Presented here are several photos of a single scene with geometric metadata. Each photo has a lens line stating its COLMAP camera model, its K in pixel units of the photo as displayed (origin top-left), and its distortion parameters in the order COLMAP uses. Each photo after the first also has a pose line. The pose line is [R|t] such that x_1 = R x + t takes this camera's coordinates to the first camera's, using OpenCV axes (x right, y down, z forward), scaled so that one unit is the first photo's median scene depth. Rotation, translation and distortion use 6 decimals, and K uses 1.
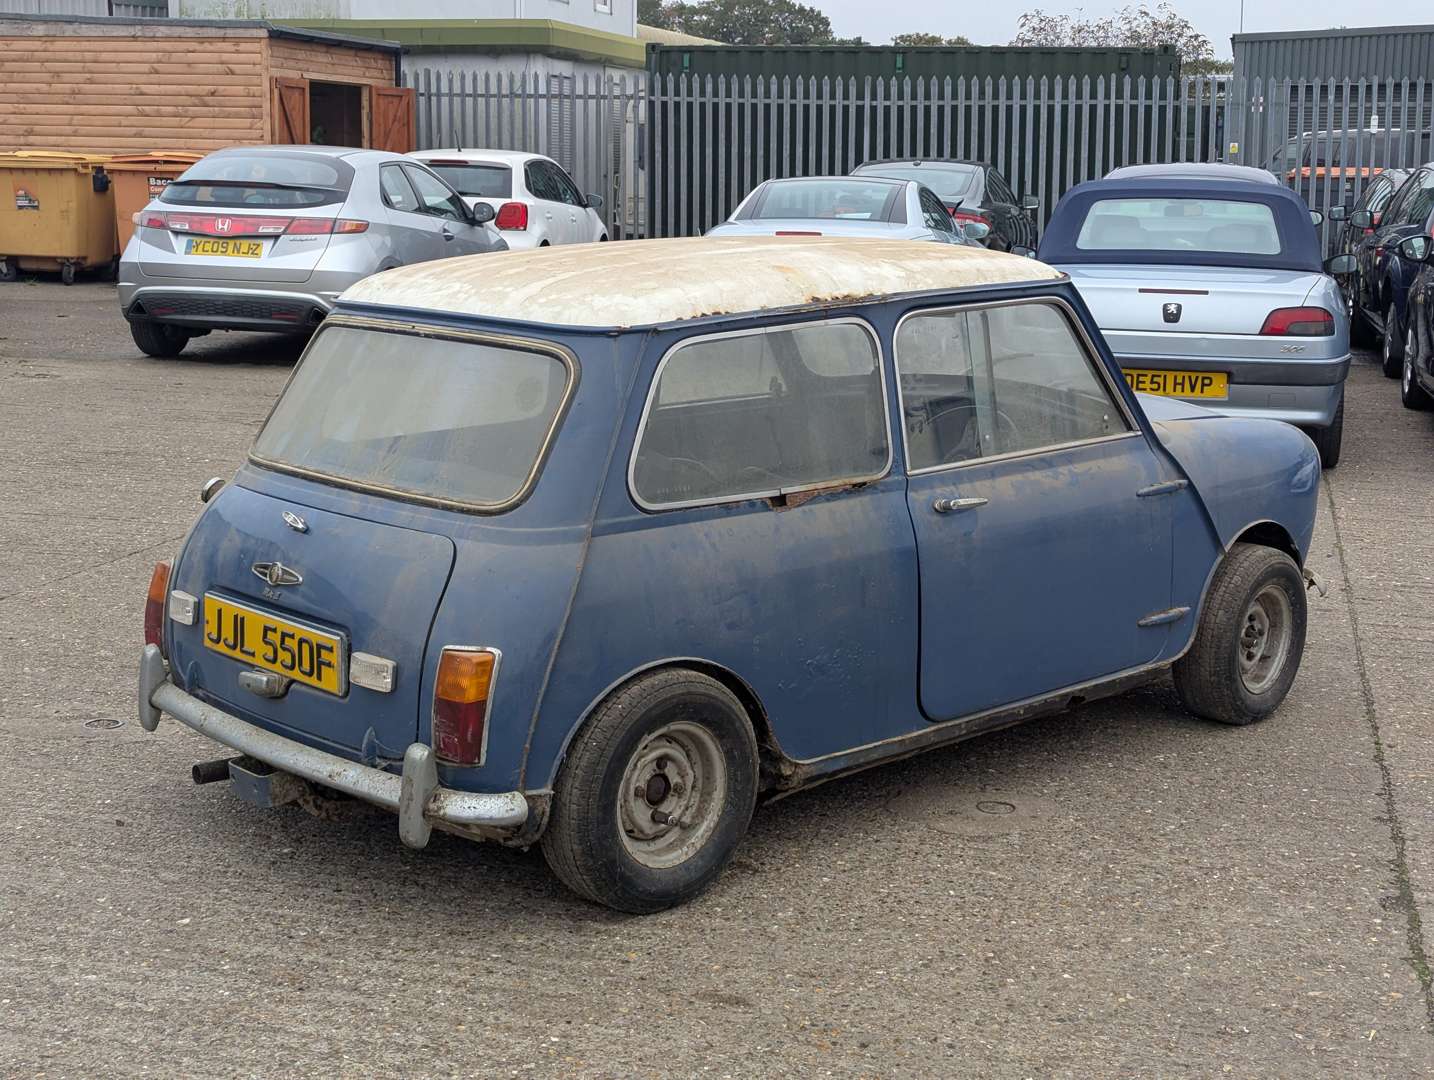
lens RADIAL K [[2002.3, 0, 720.3], [0, 2002.3, 518.4], [0, 0, 1]] dist [0.143790, -0.397908]
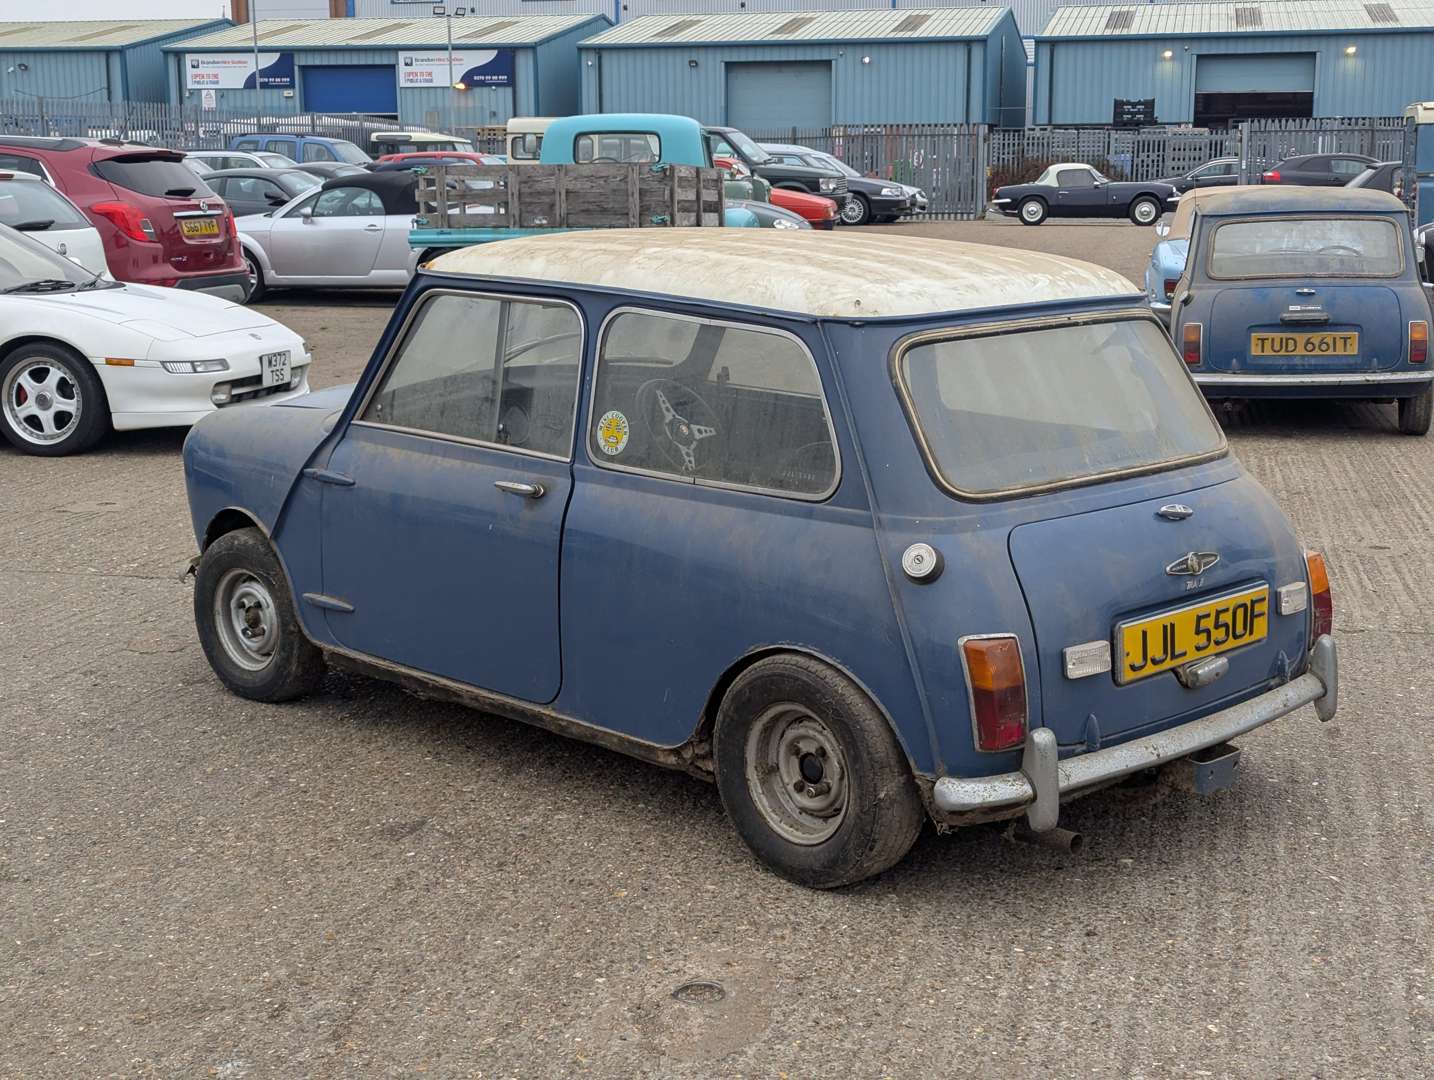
lens RADIAL K [[1997.2, 0, 743.9], [0, 1997.2, 537.4], [0, 0, 1]] dist [0.206059, -0.664425]
pose [[-0.036367, -0.197235, 0.979681, -1.180643], [0.183370, 0.962368, 0.200557, -0.225754], [-0.982371, 0.186938, 0.001169, 1.195988]]
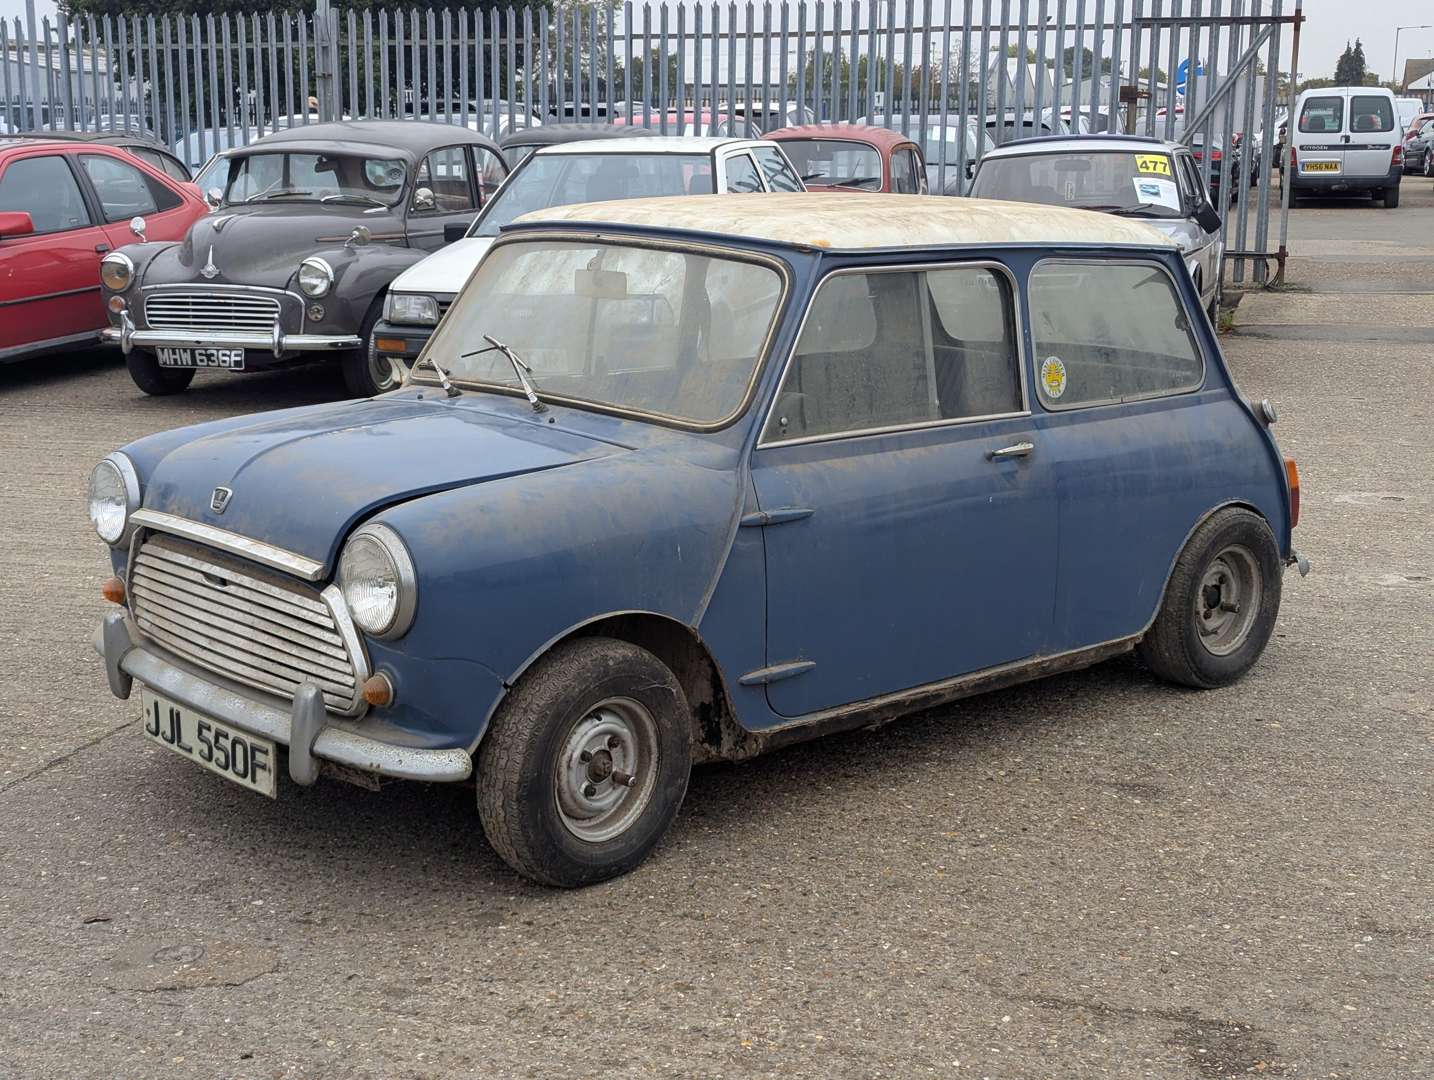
lens RADIAL K [[1989.0, 0, 717.1], [0, 1989.0, 536.1], [0, 0, 1]] dist [0.157638, -0.435414]
pose [[-0.999779, -0.015668, 0.013984, 0.053237], [-0.009353, 0.928380, 0.371515, -0.415265], [-0.018803, 0.371303, -0.928321, 2.349316]]
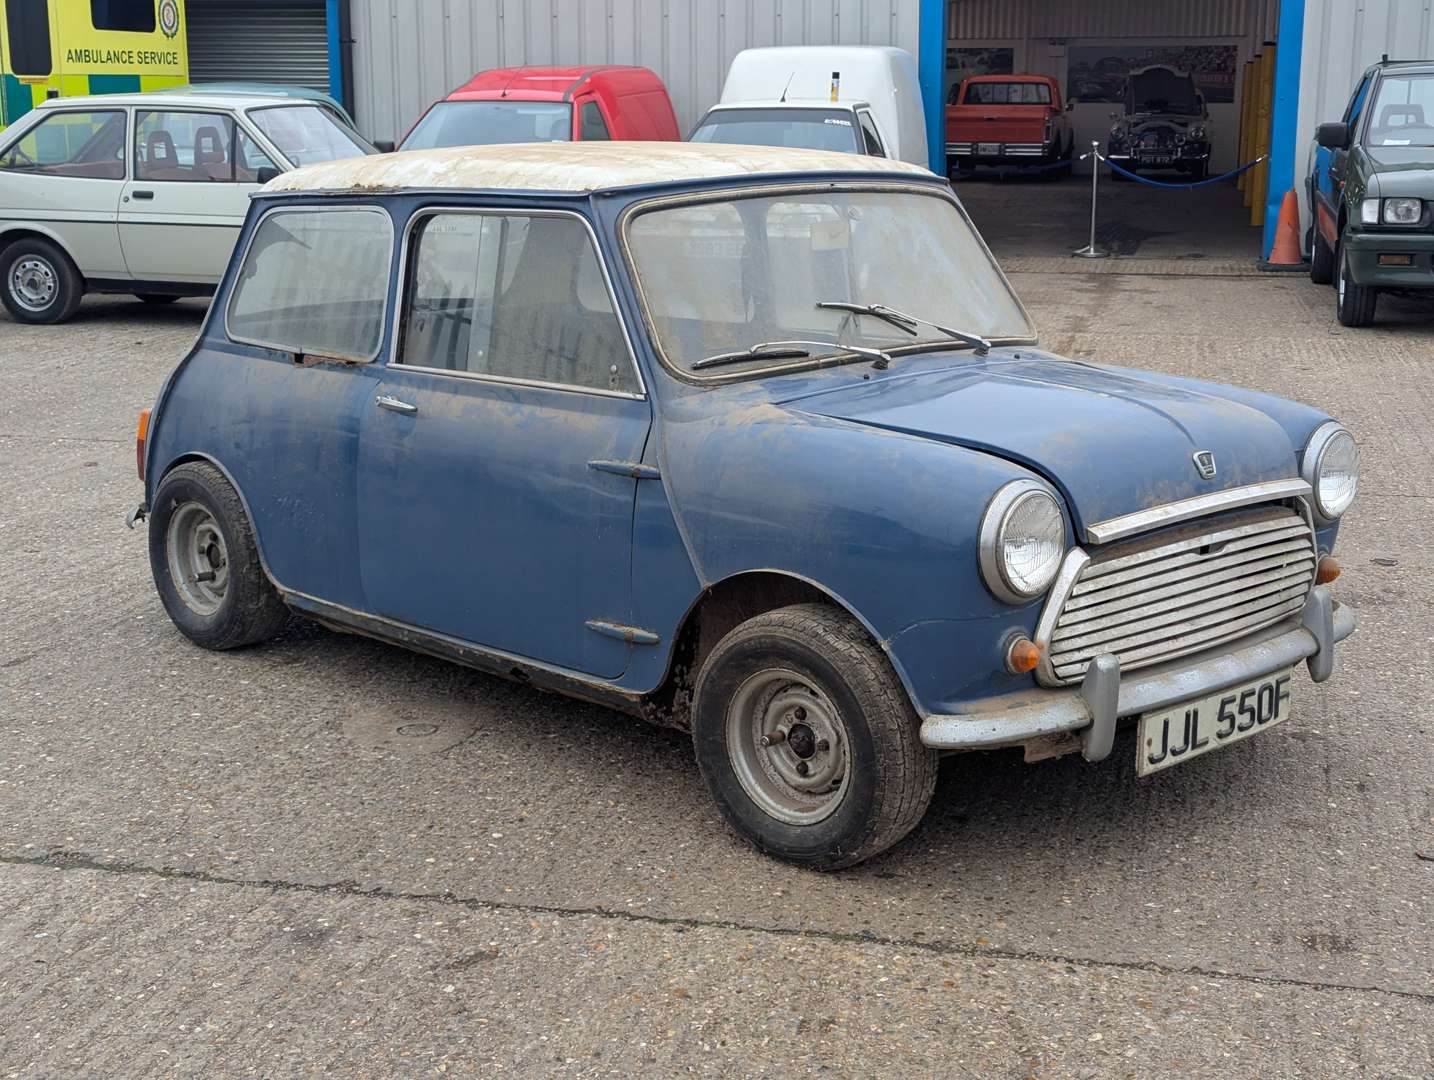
lens RADIAL K [[2006.4, 0, 737.4], [0, 2006.4, 537.3], [0, 0, 1]] dist [0.193258, -0.723325]
pose [[0.028752, 0.197049, -0.979972, 1.198323], [-0.182119, 0.965001, 0.188695, -0.174967], [0.982856, 0.173047, 0.063632, 1.198197]]
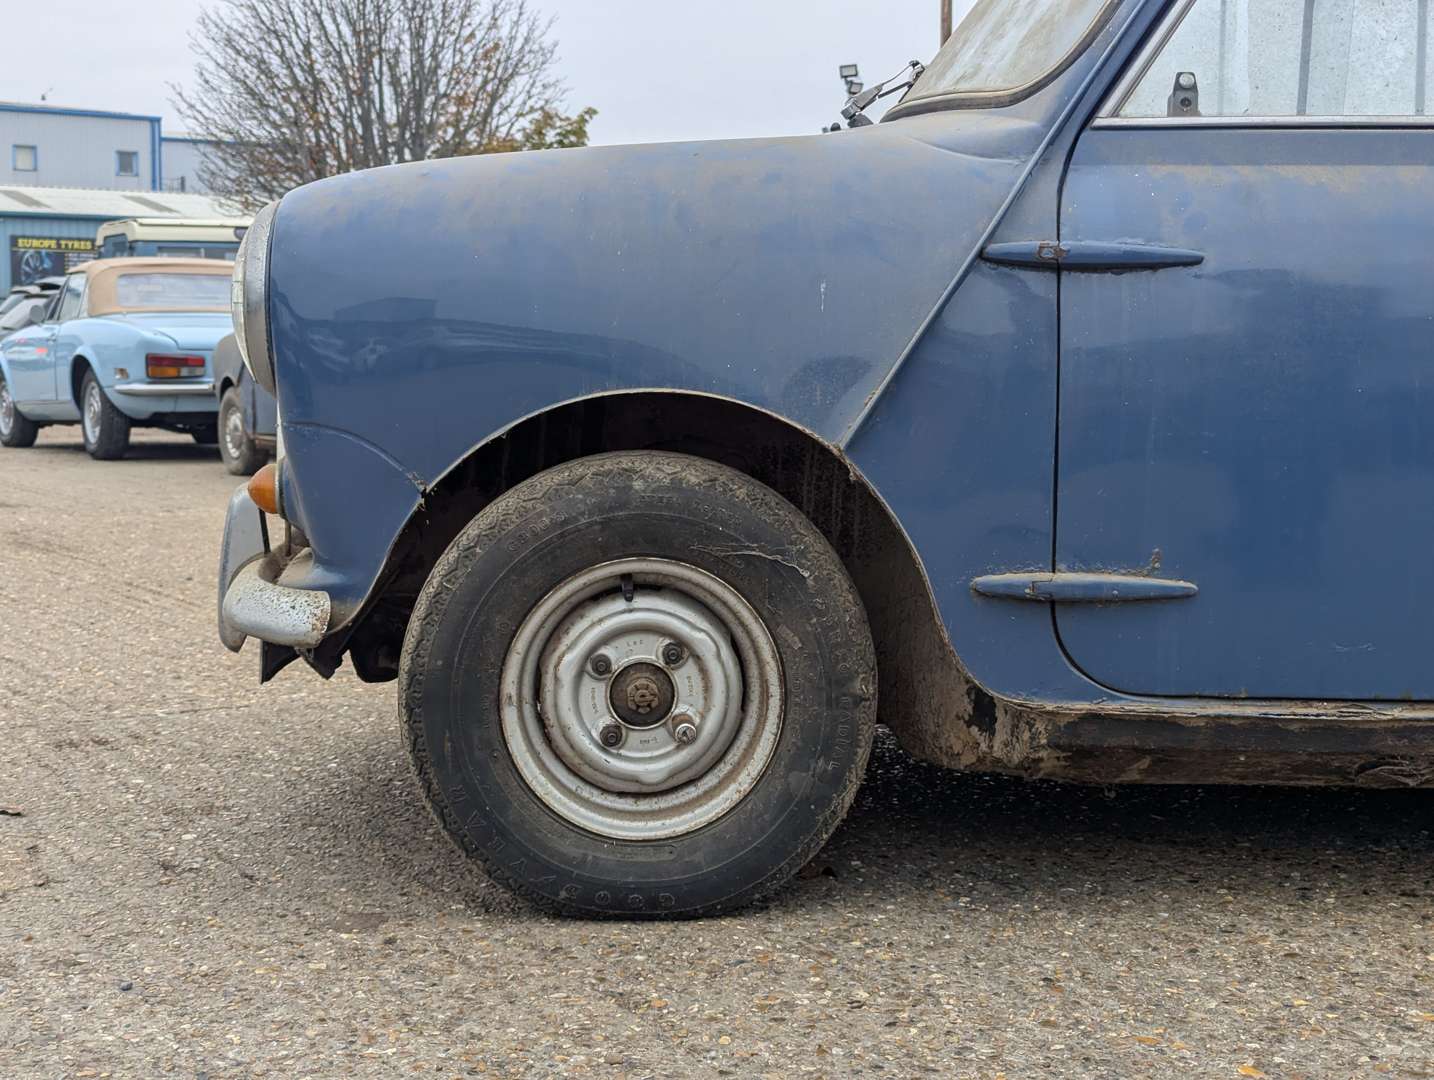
lens RADIAL K [[1993.3, 0, 708.5], [0, 1993.3, 523.4], [0, 0, 1]] dist [0.158966, -0.507749]
pose [[-0.720514, -0.069424, 0.689957, -0.225480], [0.113828, 0.969639, 0.216435, -0.112319], [-0.684034, 0.234481, -0.690736, 1.839994]]
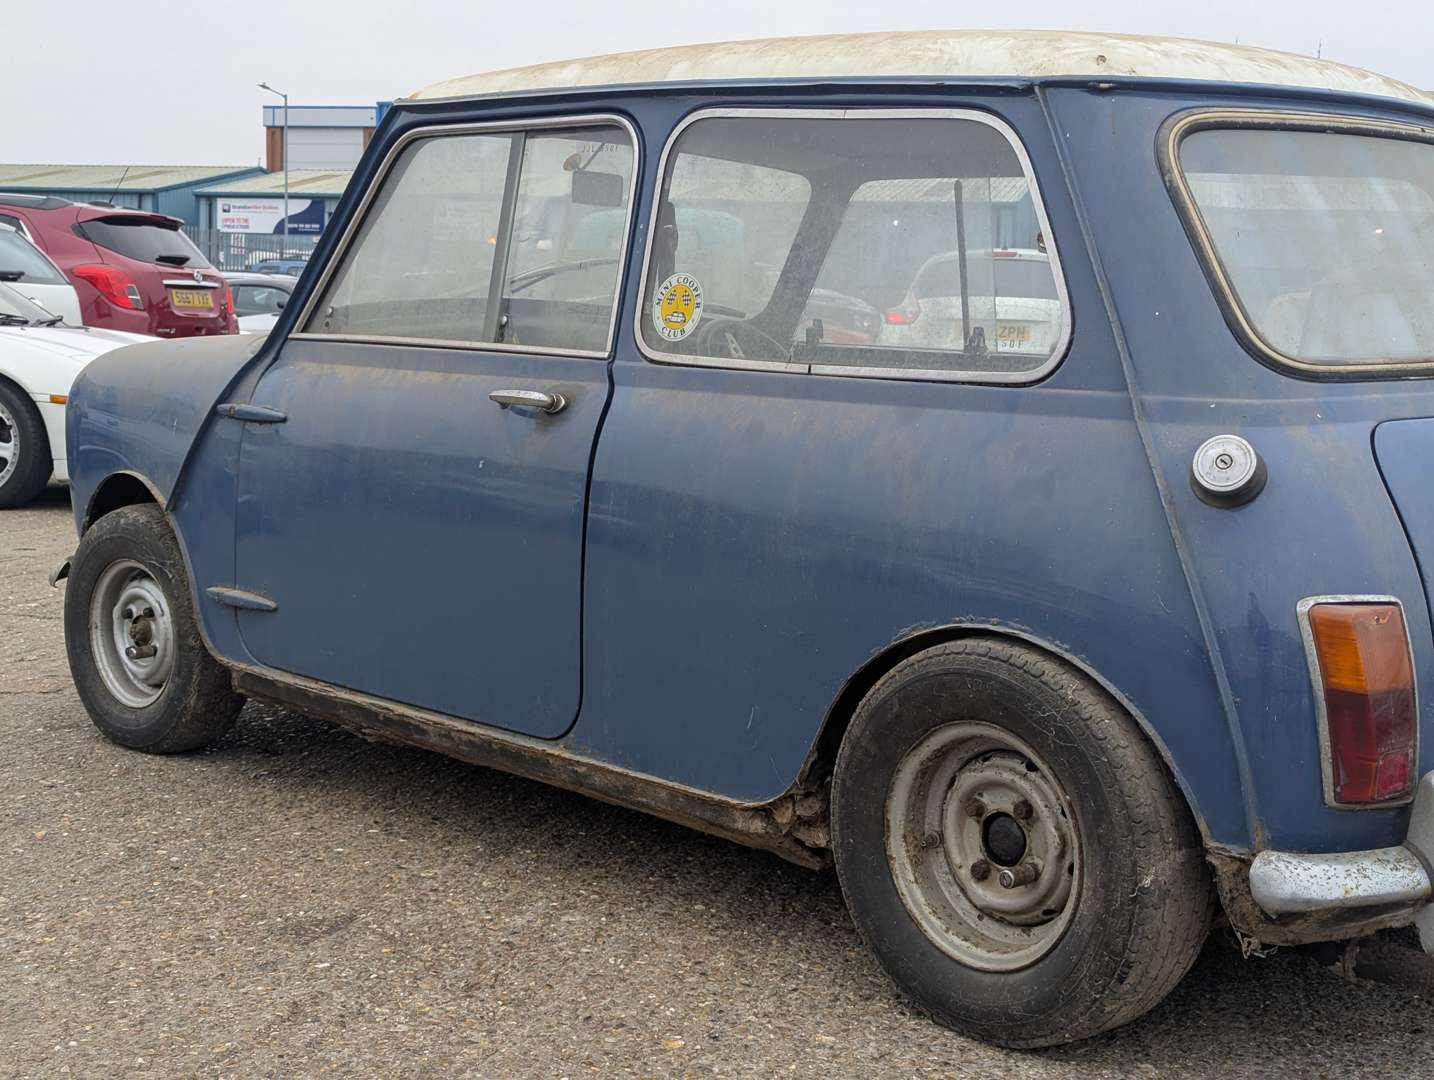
lens RADIAL K [[2002.3, 0, 720.3], [0, 2002.3, 518.4], [0, 0, 1]] dist [0.143790, -0.397908]
pose [[-0.014140, -0.105860, 0.994280, -0.805613], [0.153591, 0.982349, 0.106774, -0.078220], [-0.988033, 0.154223, 0.002369, 1.250704]]
